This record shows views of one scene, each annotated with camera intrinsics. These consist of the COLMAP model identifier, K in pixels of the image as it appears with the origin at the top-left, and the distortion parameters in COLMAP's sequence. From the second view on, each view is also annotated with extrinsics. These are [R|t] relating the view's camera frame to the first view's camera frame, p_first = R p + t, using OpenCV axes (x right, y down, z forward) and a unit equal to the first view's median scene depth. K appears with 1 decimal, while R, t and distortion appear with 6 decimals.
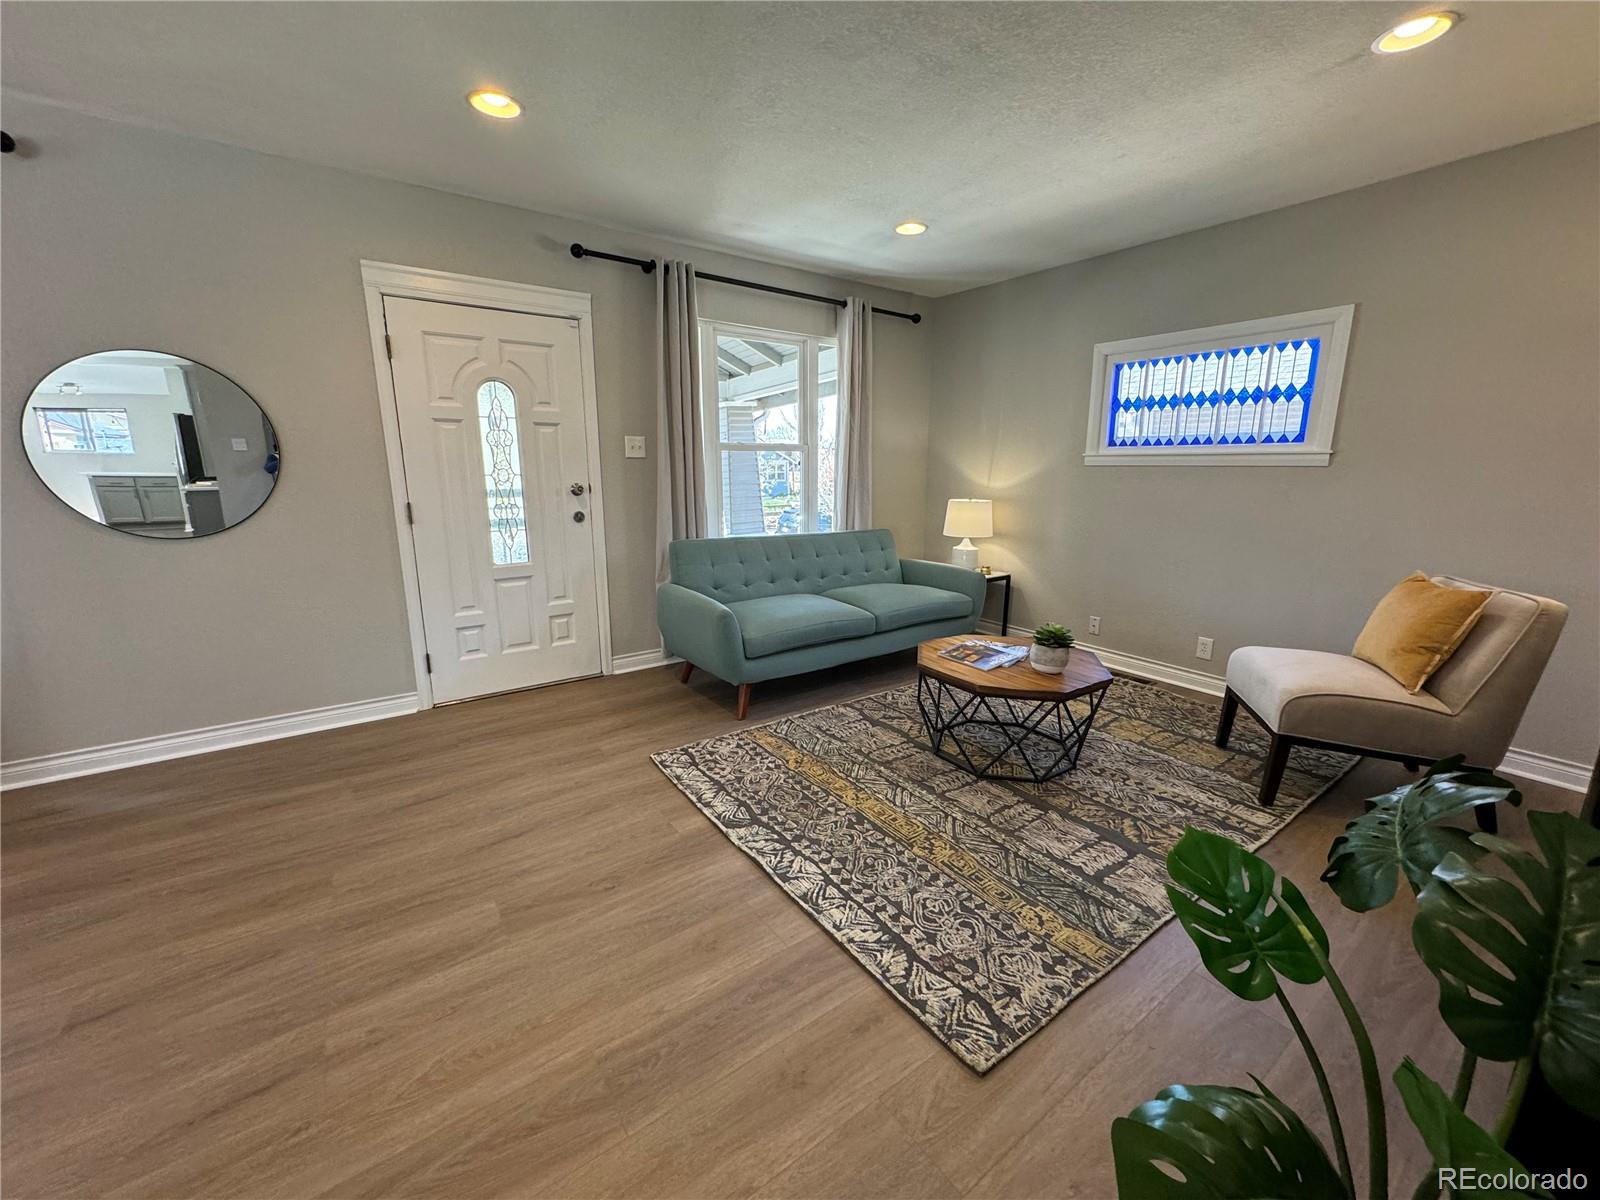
lens RADIAL K [[638.3, 0, 800.0], [0, 638.3, 600.0], [0, 0, 1]] dist [-0.000795, 0.000083]
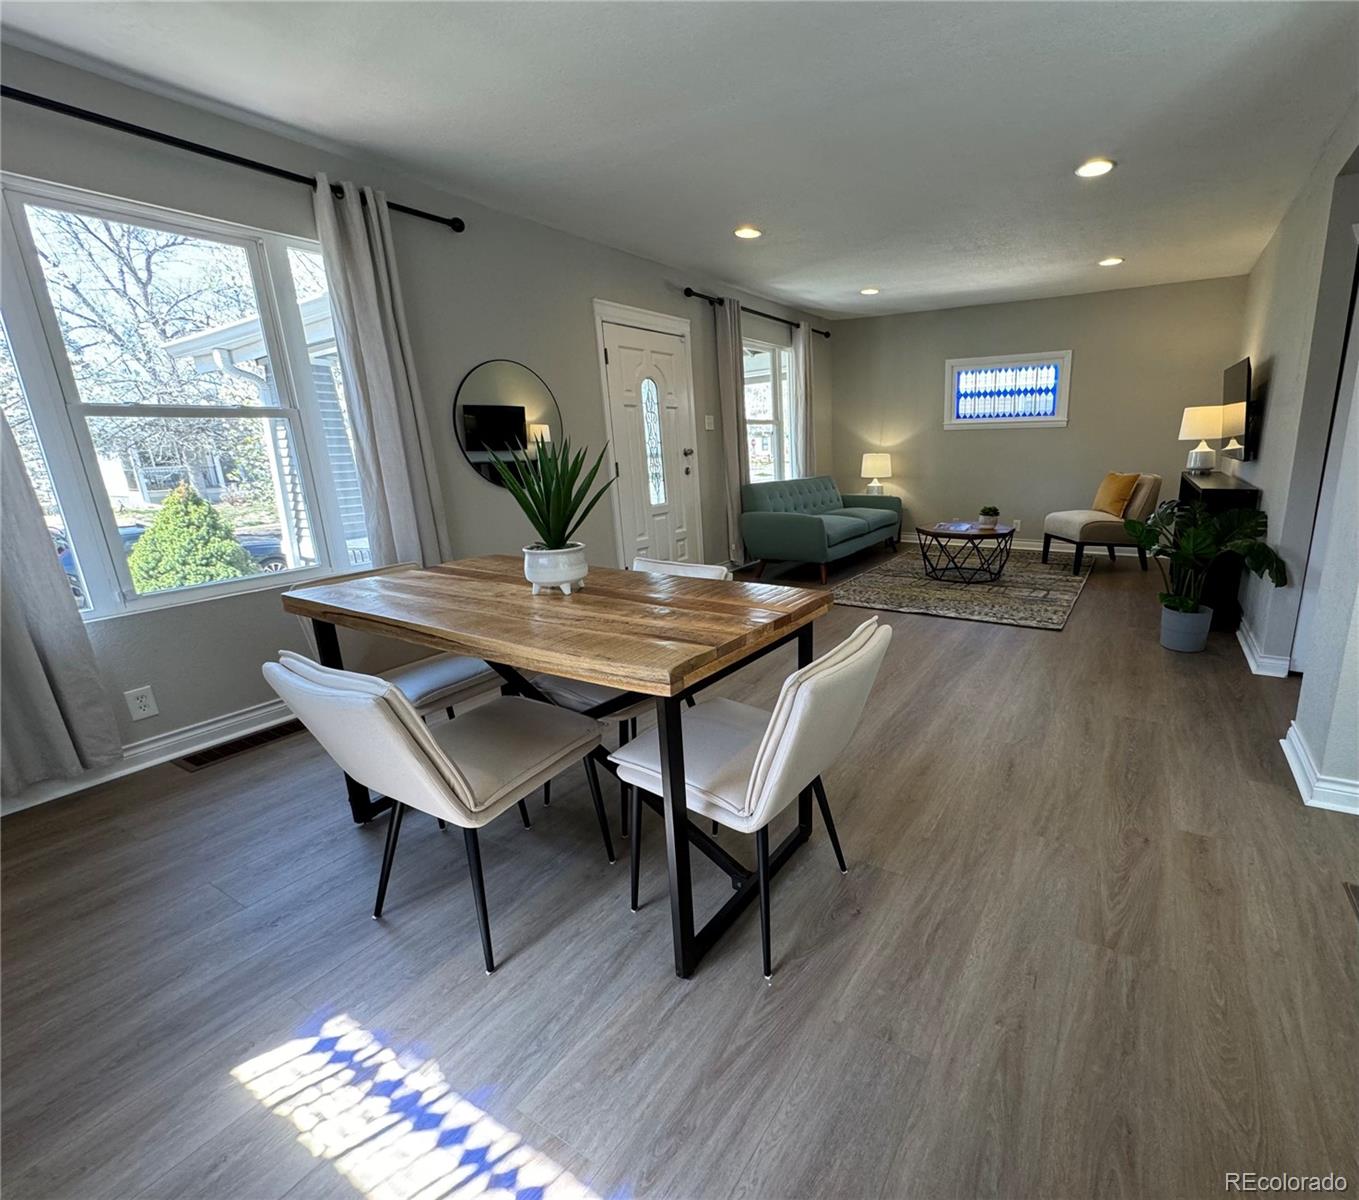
lens RADIAL K [[643.8, 0, 801.5], [0, 643.8, 598.7], [0, 0, 1]] dist [0.000940, 0.000086]
pose [[0.897218, -0.129600, 0.422142, -0.871424], [0.116115, 0.991563, 0.057627, 0.119695], [-0.426048, -0.002687, 0.904696, -0.512548]]
